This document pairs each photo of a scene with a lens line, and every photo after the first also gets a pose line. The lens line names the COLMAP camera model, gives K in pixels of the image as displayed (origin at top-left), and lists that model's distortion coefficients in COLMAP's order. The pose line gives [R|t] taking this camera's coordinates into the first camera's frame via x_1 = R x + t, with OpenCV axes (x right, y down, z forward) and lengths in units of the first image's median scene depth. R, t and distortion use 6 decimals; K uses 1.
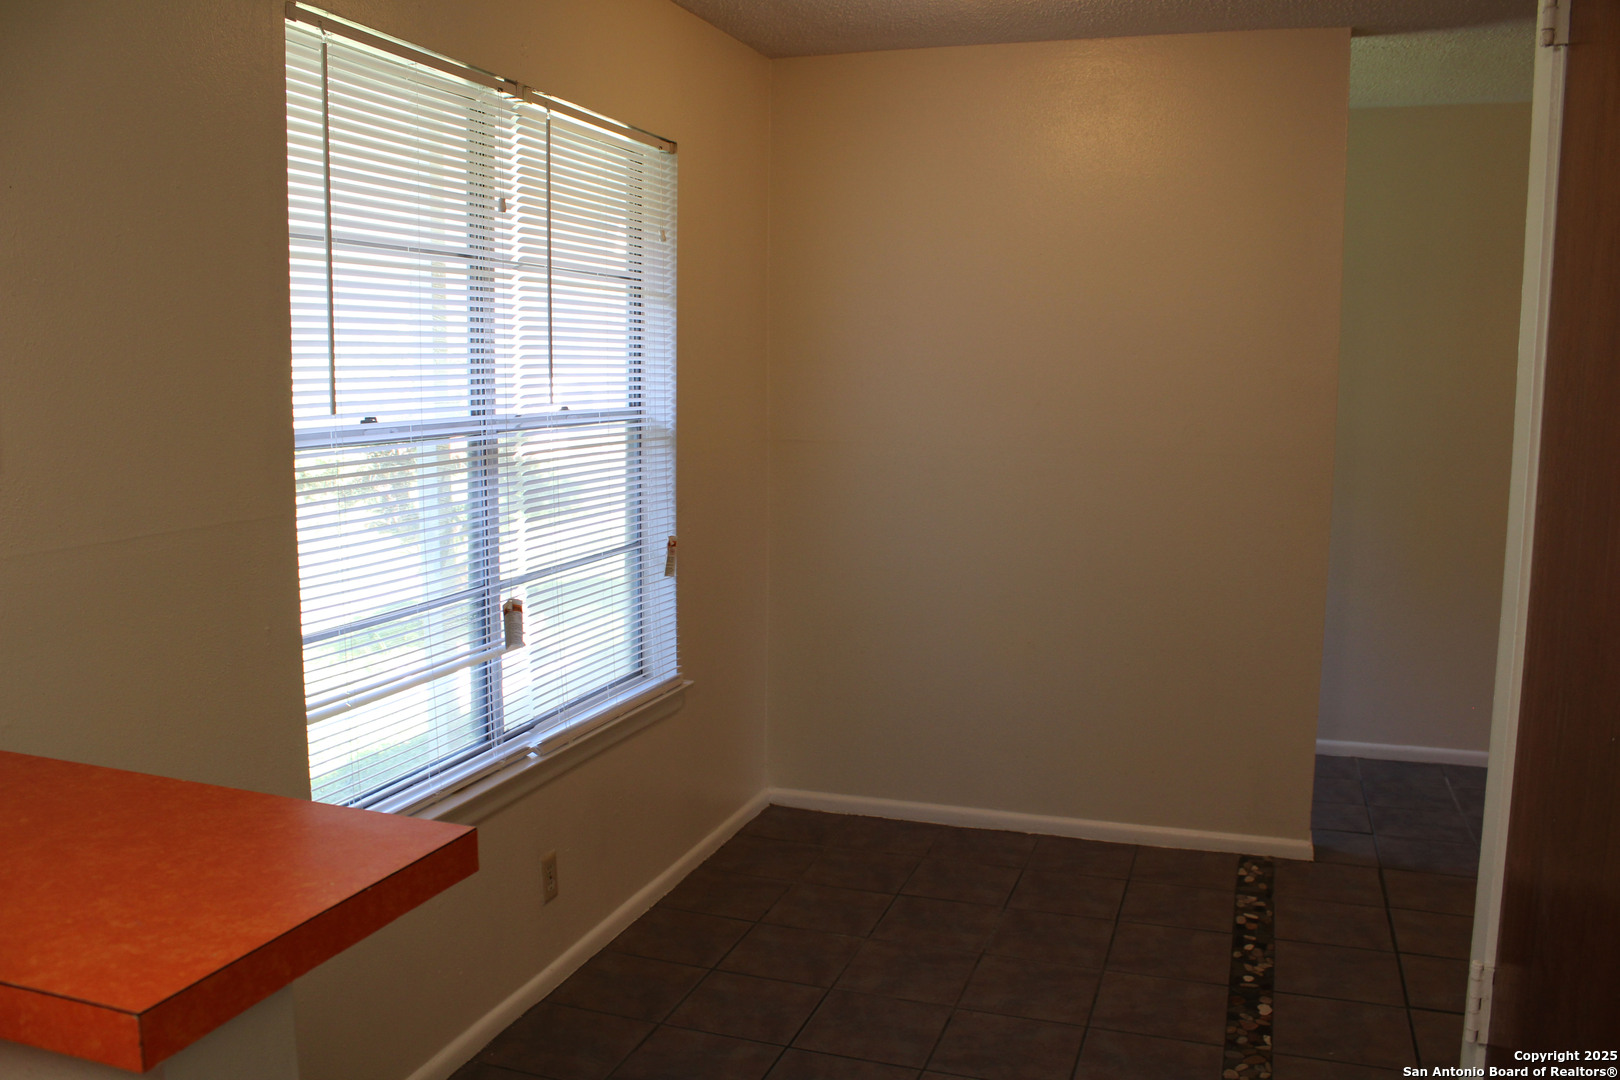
lens RADIAL K [[1326.8, 0, 821.4], [0, 1326.8, 555.2], [0, 0, 1]] dist [-0.170177, 0.141602]
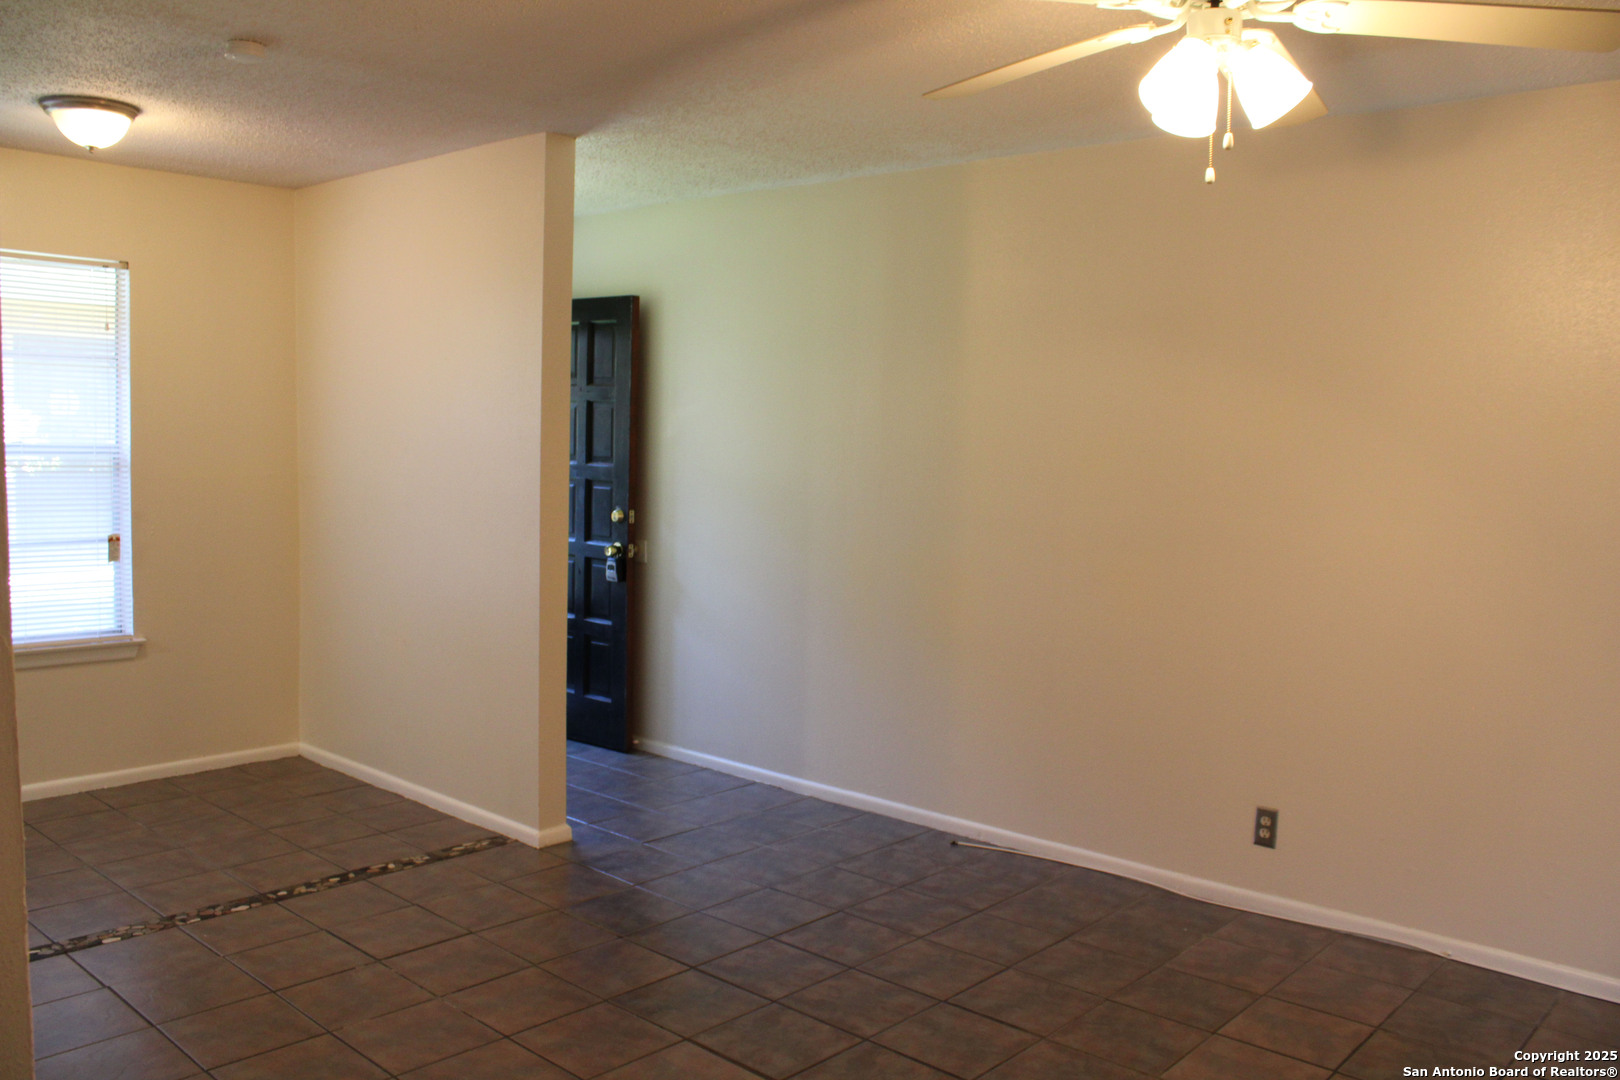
lens RADIAL K [[1326.8, 0, 811.3], [0, 1326.8, 538.3], [0, 0, 1]] dist [-0.170177, 0.141602]
pose [[0.920621, 0.047415, -0.387567, 1.130211], [-0.074719, 0.995649, -0.055681, 0.012071], [0.383240, 0.080220, 0.920159, 0.011804]]
